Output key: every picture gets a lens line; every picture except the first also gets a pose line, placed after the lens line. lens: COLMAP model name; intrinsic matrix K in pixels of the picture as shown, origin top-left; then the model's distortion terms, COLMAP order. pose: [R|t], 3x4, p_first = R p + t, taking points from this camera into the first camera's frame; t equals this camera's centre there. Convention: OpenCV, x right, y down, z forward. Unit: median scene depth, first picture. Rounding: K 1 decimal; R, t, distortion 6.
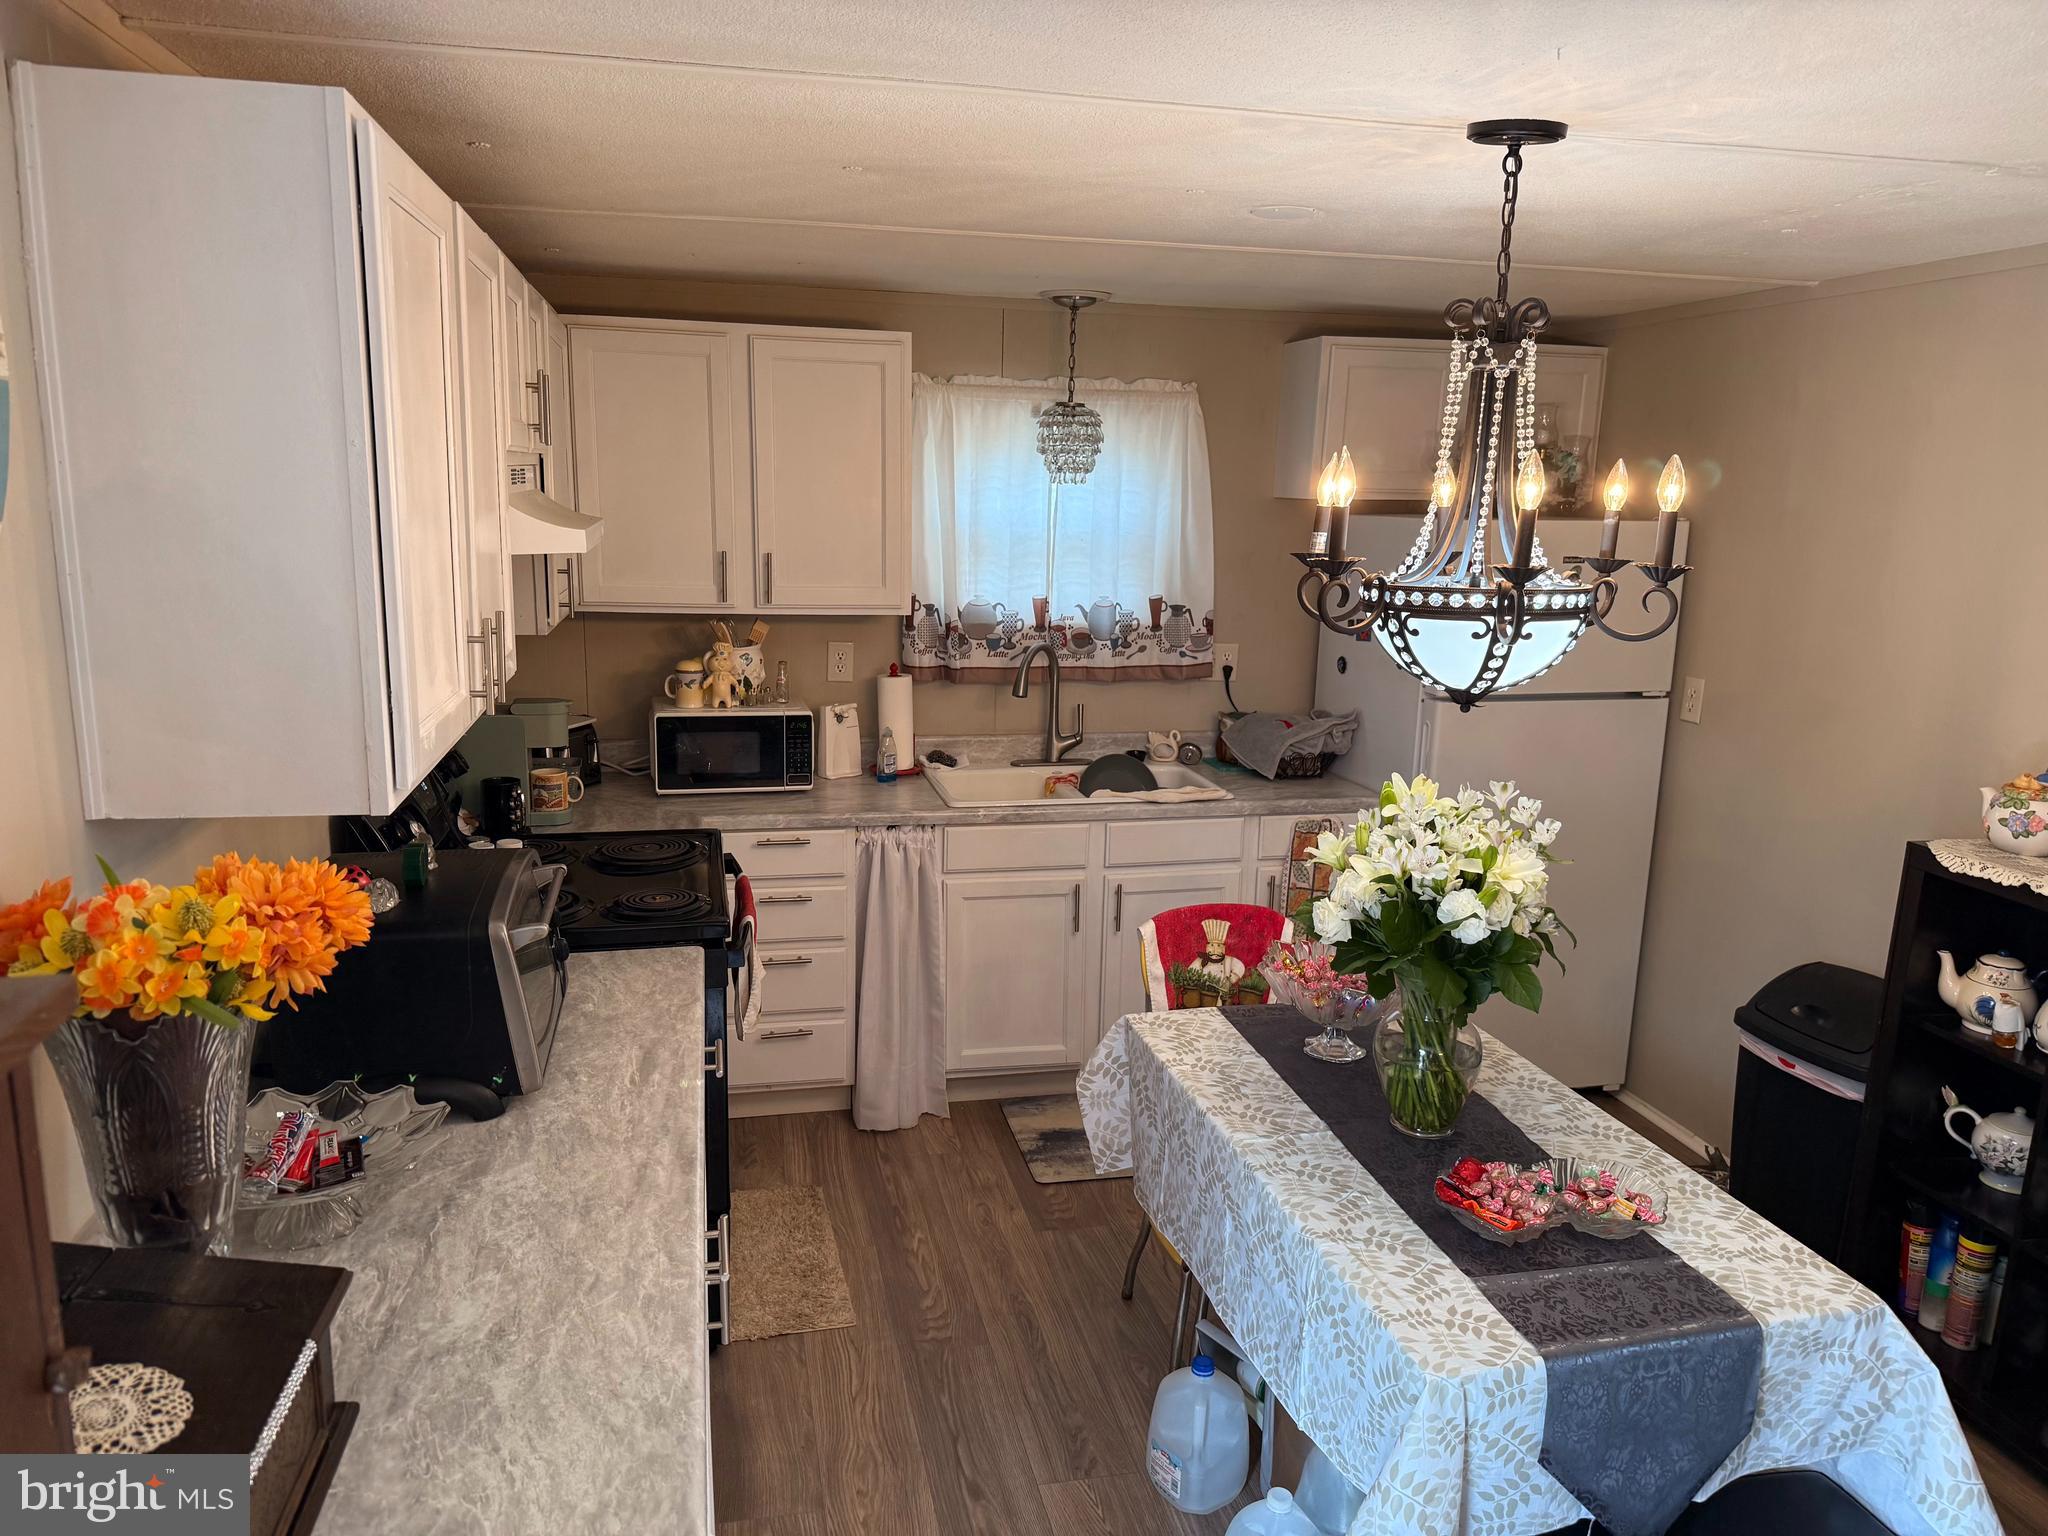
lens RADIAL K [[1488.1, 0, 1017.6], [0, 1488.1, 777.5], [0, 0, 1]] dist [0.098813, -0.095706]
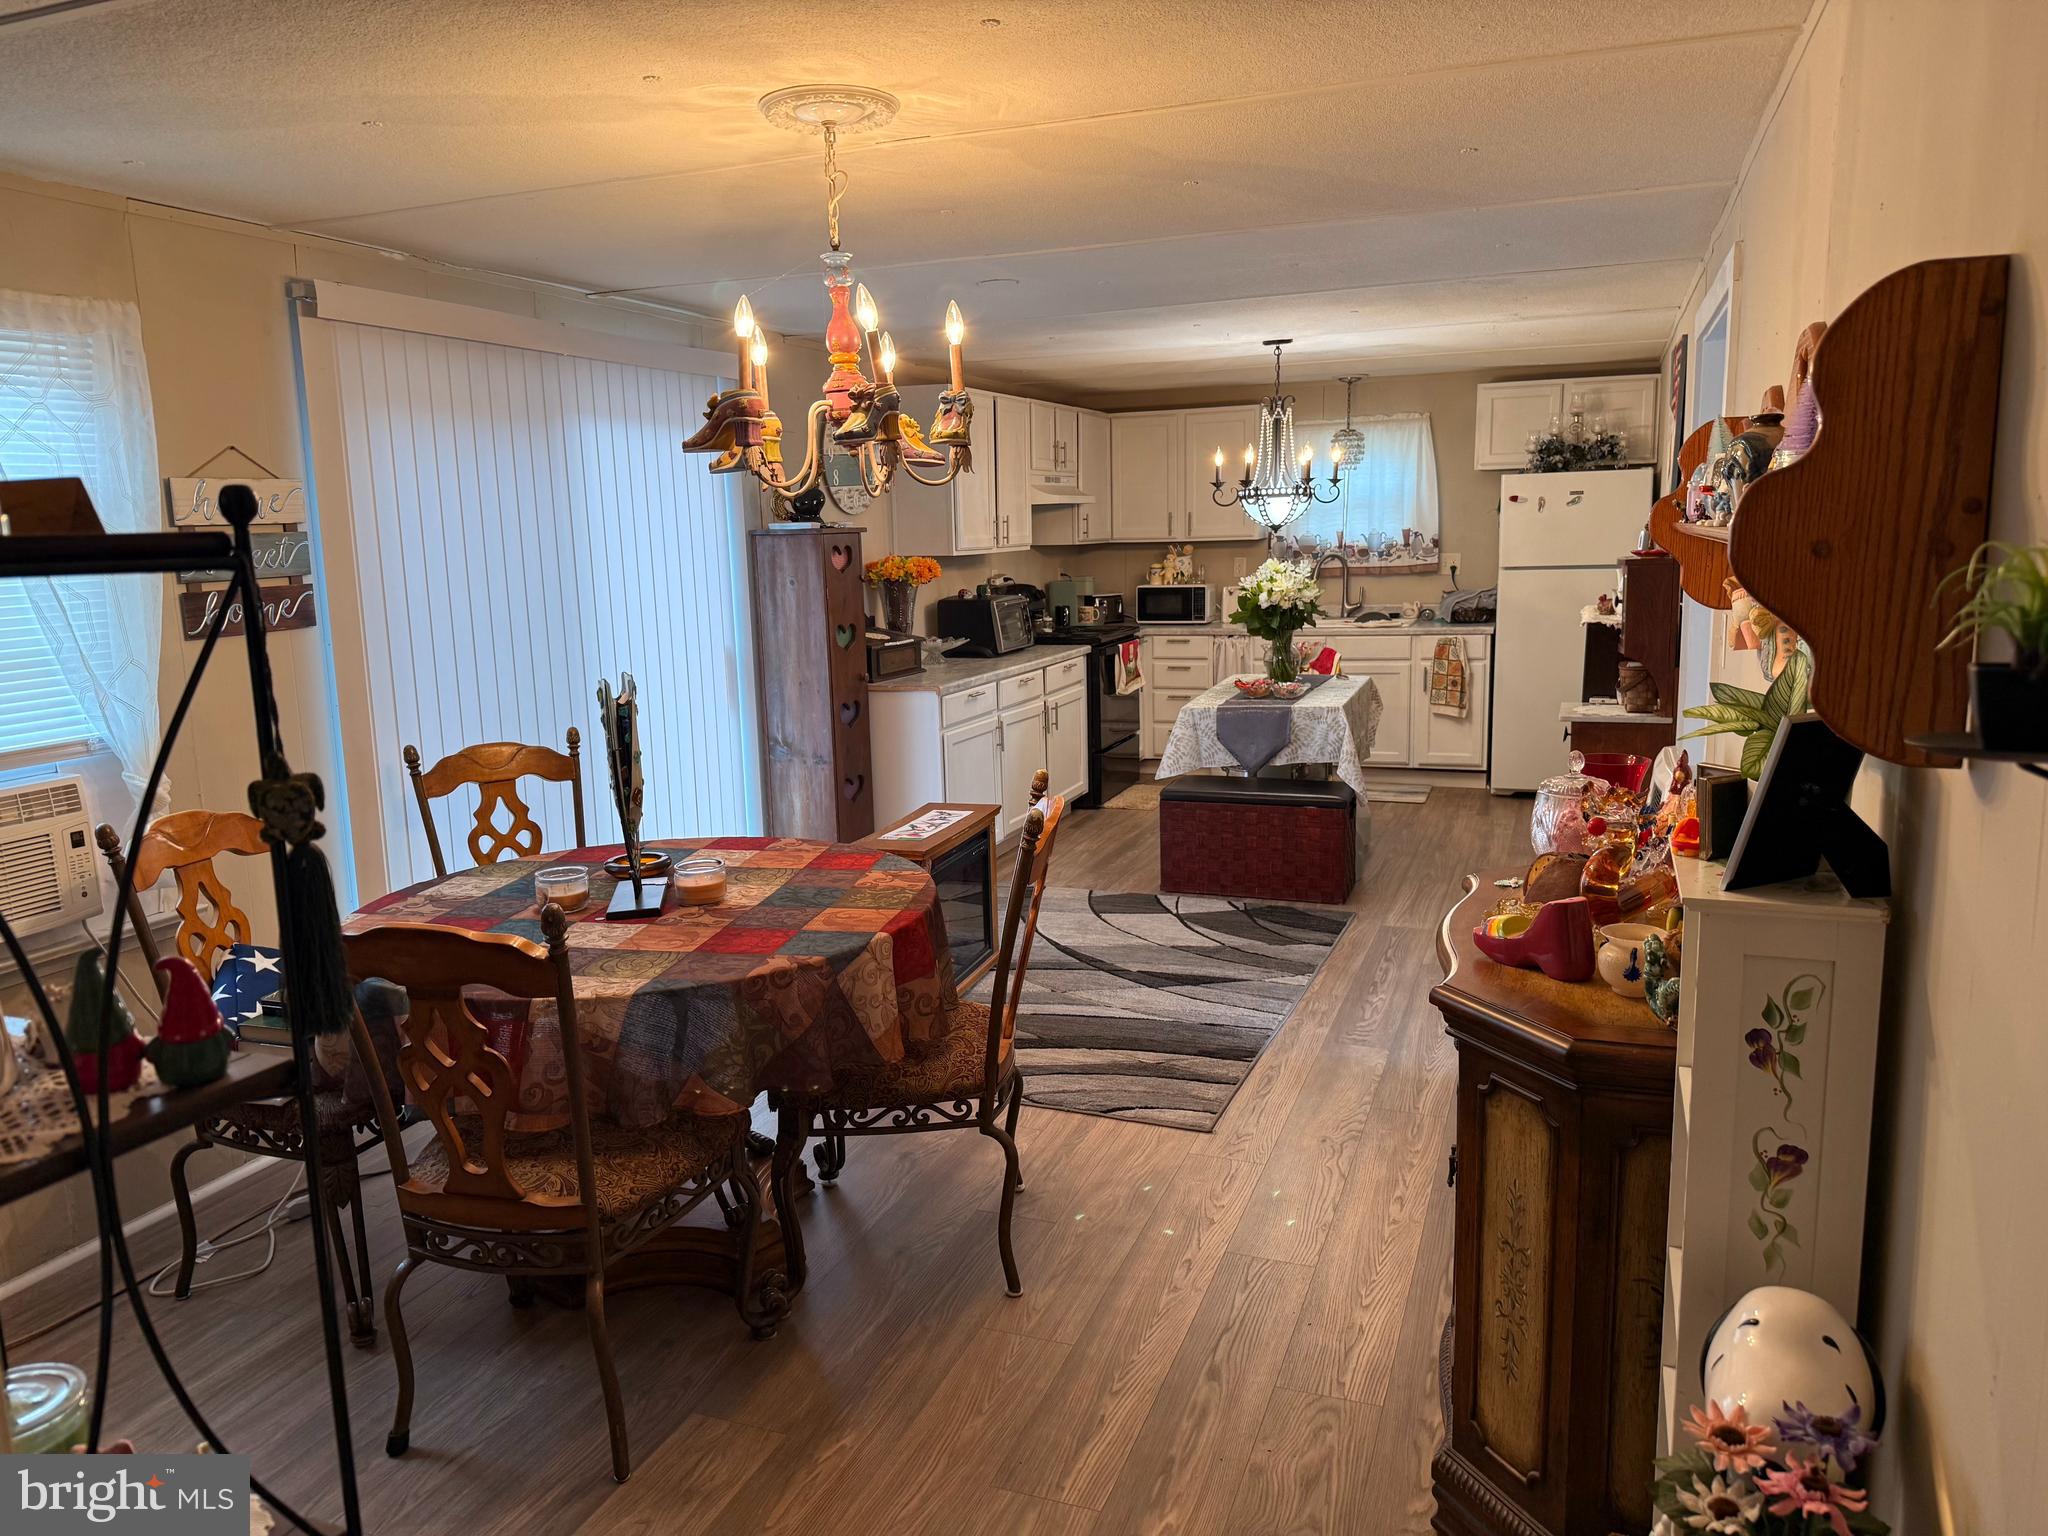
lens RADIAL K [[1488.1, 0, 1017.6], [0, 1488.1, 777.5], [0, 0, 1]] dist [0.098813, -0.095706]
pose [[0.840140, 0.045895, -0.540425, 0.739091], [-0.061036, 0.998084, -0.010124, 0.246877], [0.538925, 0.041491, 0.841331, -0.857882]]
